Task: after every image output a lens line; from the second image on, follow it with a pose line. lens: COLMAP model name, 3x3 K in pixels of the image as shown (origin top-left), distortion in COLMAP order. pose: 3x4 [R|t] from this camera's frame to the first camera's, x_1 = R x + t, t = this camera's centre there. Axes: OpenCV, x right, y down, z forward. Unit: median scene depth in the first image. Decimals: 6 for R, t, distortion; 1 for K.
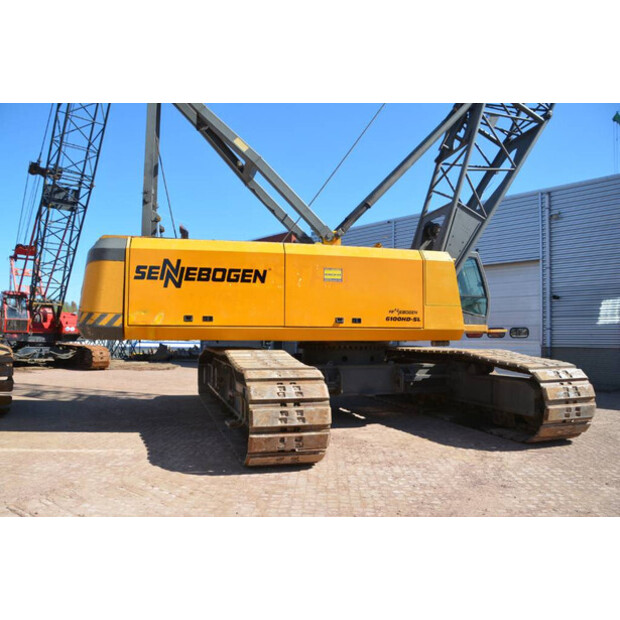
lens RADIAL K [[485.9, 0, 310.0], [0, 485.9, 310.0], [0, 0, 1]] dist [-0.166293, 0.089976]
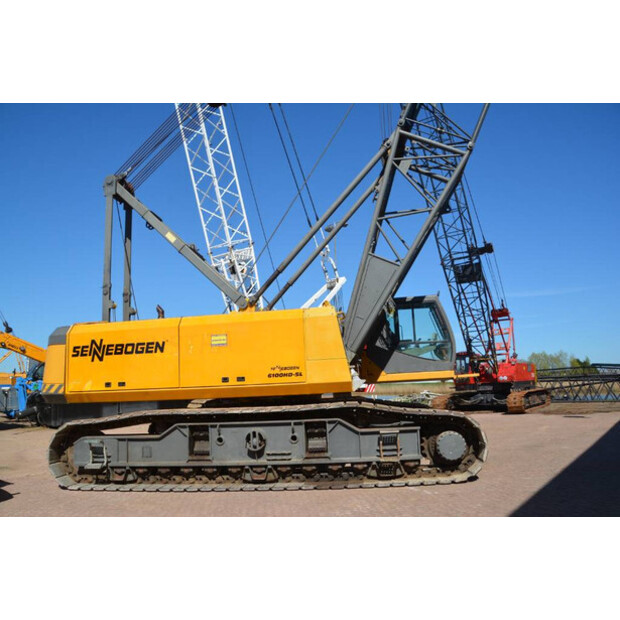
lens RADIAL K [[485.9, 0, 310.0], [0, 485.9, 310.0], [0, 0, 1]] dist [-0.166293, 0.089976]
pose [[0.937936, -0.111405, -0.328430, 0.665689], [0.072670, 0.989111, -0.127978, 0.019395], [0.339111, 0.096168, 0.935818, -0.000946]]
